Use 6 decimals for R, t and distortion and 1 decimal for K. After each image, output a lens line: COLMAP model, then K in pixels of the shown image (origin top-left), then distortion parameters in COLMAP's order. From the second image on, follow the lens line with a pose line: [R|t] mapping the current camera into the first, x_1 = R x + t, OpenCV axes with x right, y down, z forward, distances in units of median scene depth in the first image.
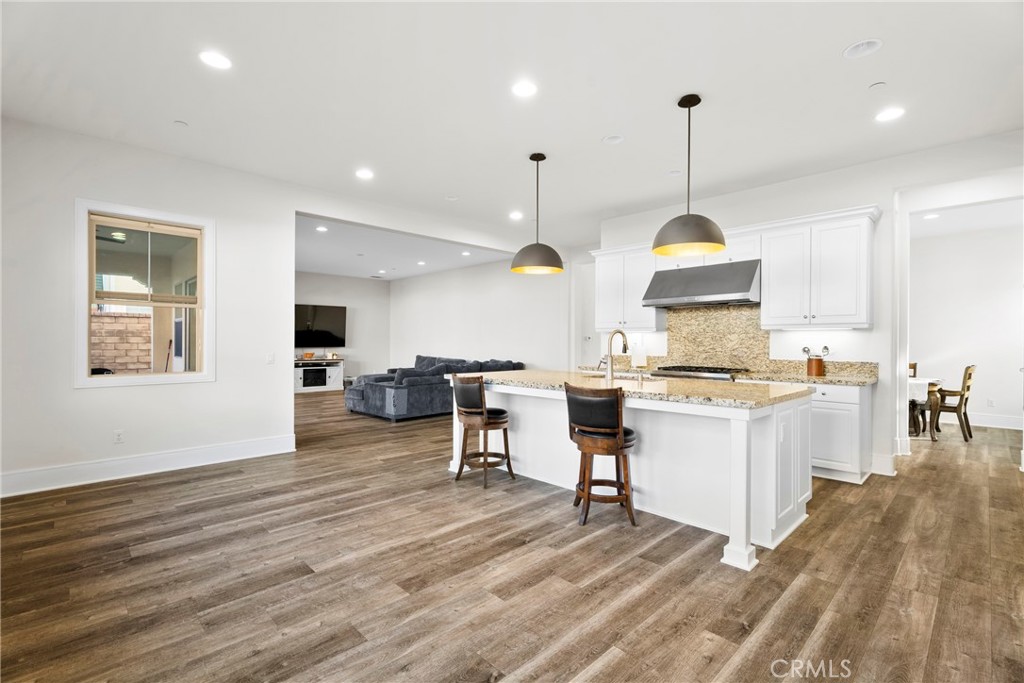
lens RADIAL K [[464.1, 0, 512.0], [0, 464.1, 341.5], [0, 0, 1]] dist [0.000543, -0.000731]
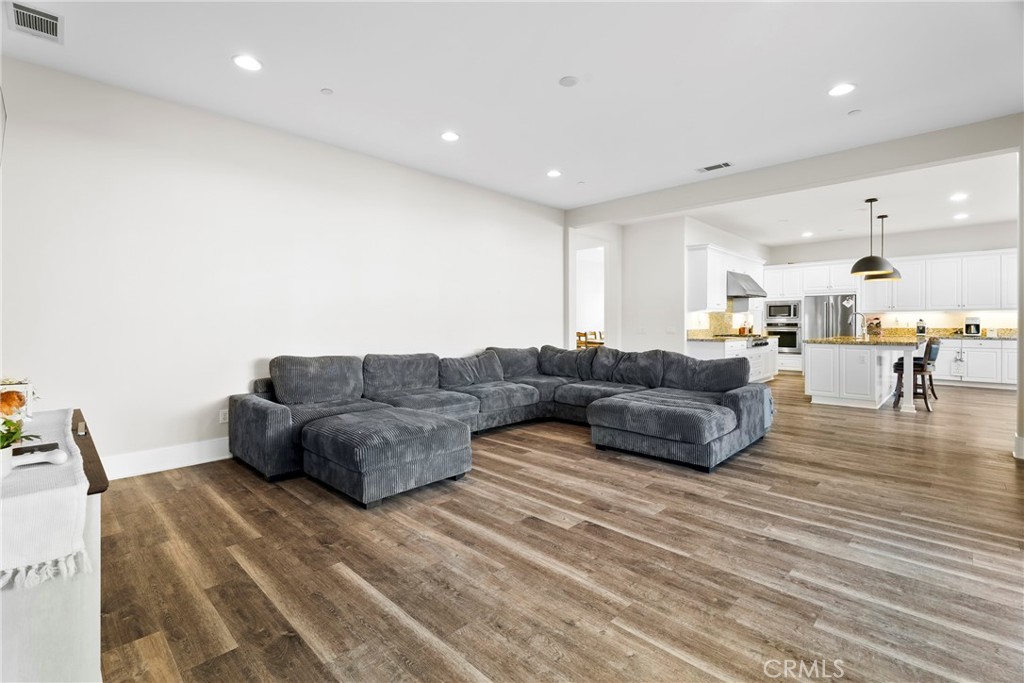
lens RADIAL K [[461.5, 0, 510.8], [0, 461.5, 327.9], [0, 0, 1]] dist [0.002975, 0.000092]
pose [[-0.017120, -0.015906, 0.999727, -1.955724], [-0.002220, 0.999872, 0.015870, 0.013688], [-0.999851, -0.001948, -0.017153, 2.938089]]
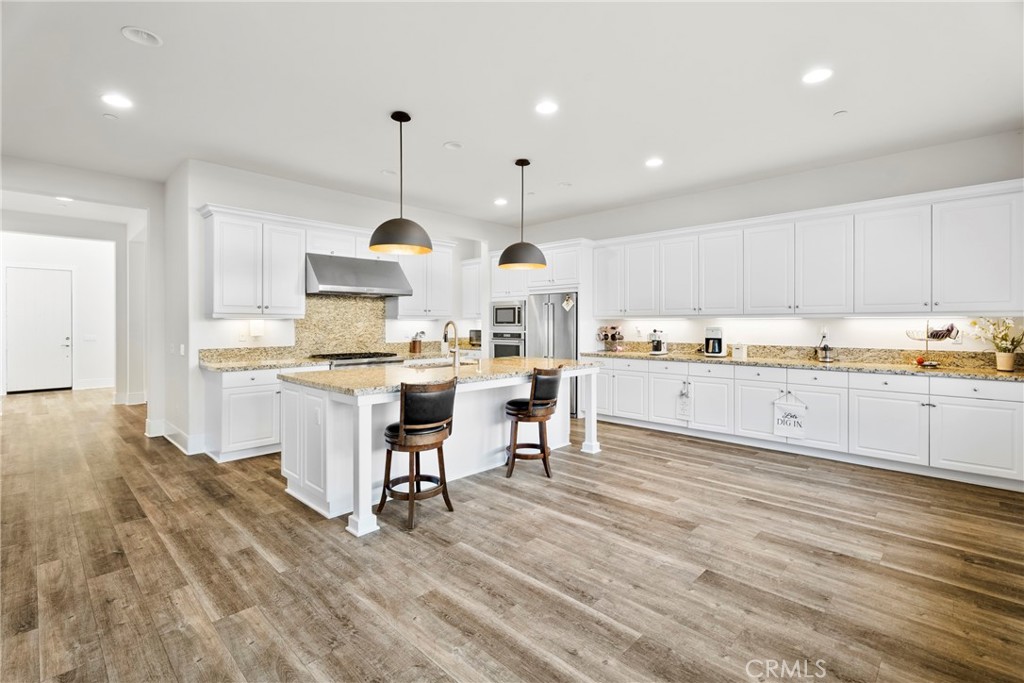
lens RADIAL K [[461.5, 0, 510.8], [0, 461.5, 327.9], [0, 0, 1]] dist [0.002975, 0.000092]
pose [[-0.026928, -0.015812, 0.999512, -1.040882], [-0.002625, 0.999873, 0.015747, -0.032917], [-0.999634, -0.002200, -0.026966, 1.072924]]
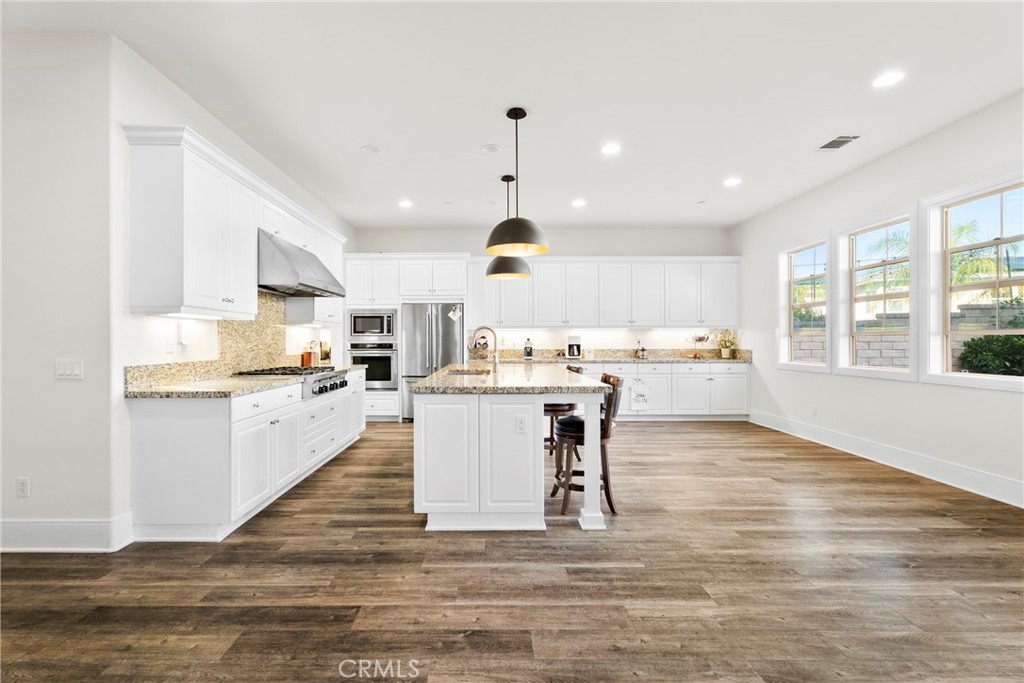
lens RADIAL K [[463.1, 0, 487.7], [0, 463.1, 341.5], [0, 0, 1]] dist [0.000354, -0.000297]
pose [[-0.706382, -0.005615, 0.707809, -0.646638], [-0.003994, 0.999984, 0.003946, 0.007479], [-0.707820, -0.000040, -0.706393, 2.116544]]
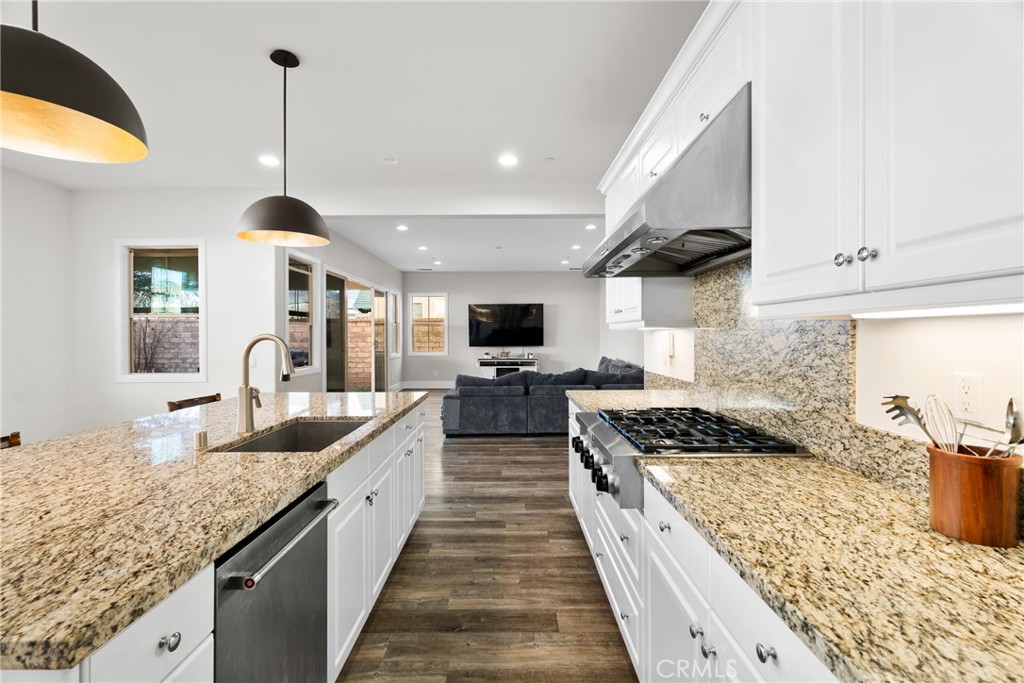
lens RADIAL K [[461.5, 0, 510.8], [0, 461.5, 327.9], [0, 0, 1]] dist [0.002975, 0.000092]
pose [[0.714308, -0.018217, -0.699595, 0.921905], [0.005840, 0.999782, -0.020070, -0.022648], [0.699808, 0.010250, 0.714258, 0.998823]]
